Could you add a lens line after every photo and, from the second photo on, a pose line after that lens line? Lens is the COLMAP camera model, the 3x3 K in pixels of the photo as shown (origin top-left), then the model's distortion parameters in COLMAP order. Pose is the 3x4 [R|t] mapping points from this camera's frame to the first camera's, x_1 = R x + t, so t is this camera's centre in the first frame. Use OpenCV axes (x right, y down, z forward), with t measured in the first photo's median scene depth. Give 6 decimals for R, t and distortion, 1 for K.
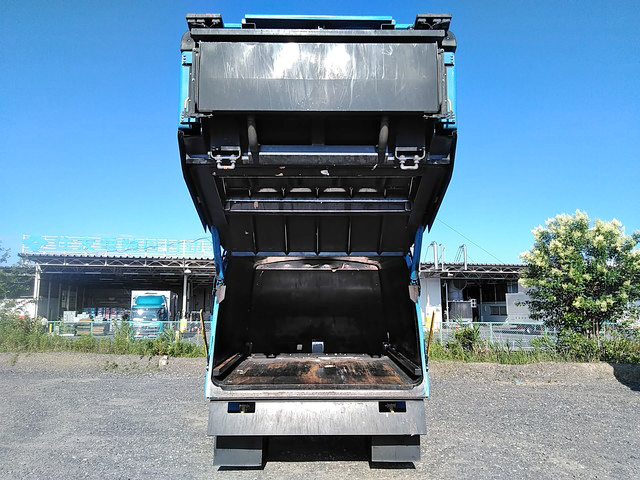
lens RADIAL K [[467.3, 0, 323.1], [0, 467.3, 241.4], [0, 0, 1]] dist [0.024027, -0.006602]
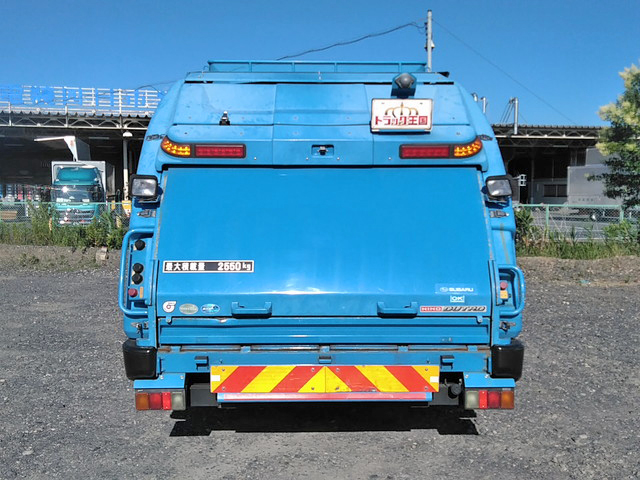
lens RADIAL K [[641.6, 0, 323.2], [0, 641.6, 234.5], [0, 0, 1]] dist [0.046314, 0.000000]
pose [[0.999943, 0.001849, 0.010485, -0.005609], [-0.004050, 0.976819, 0.214026, 0.007683], [-0.009846, -0.214057, 0.976772, 0.019924]]
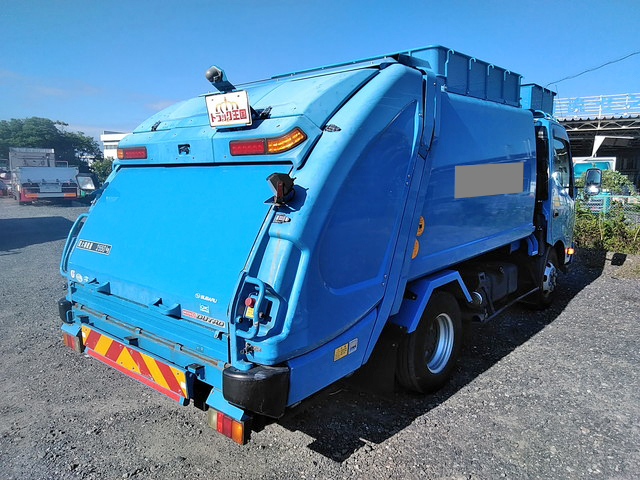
lens RADIAL K [[497.8, 0, 324.3], [0, 497.8, 245.3], [0, 0, 1]] dist [0.003954, 0.002259]
pose [[0.739597, 0.099375, -0.665674, 0.474080], [0.092742, 0.964558, 0.247035, 0.043307], [0.666630, -0.244442, 0.704168, 0.361165]]
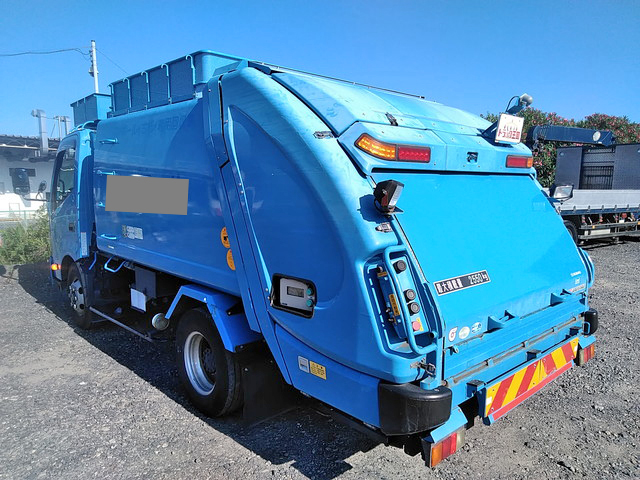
lens RADIAL K [[509.5, 0, 321.0], [0, 509.5, 239.2], [0, 0, 1]] dist [-0.110716, 0.000294]
pose [[0.757253, -0.069621, 0.649400, -0.457751], [-0.082491, 0.976144, 0.200842, 0.053244], [-0.647891, -0.205658, 0.733445, 0.364614]]
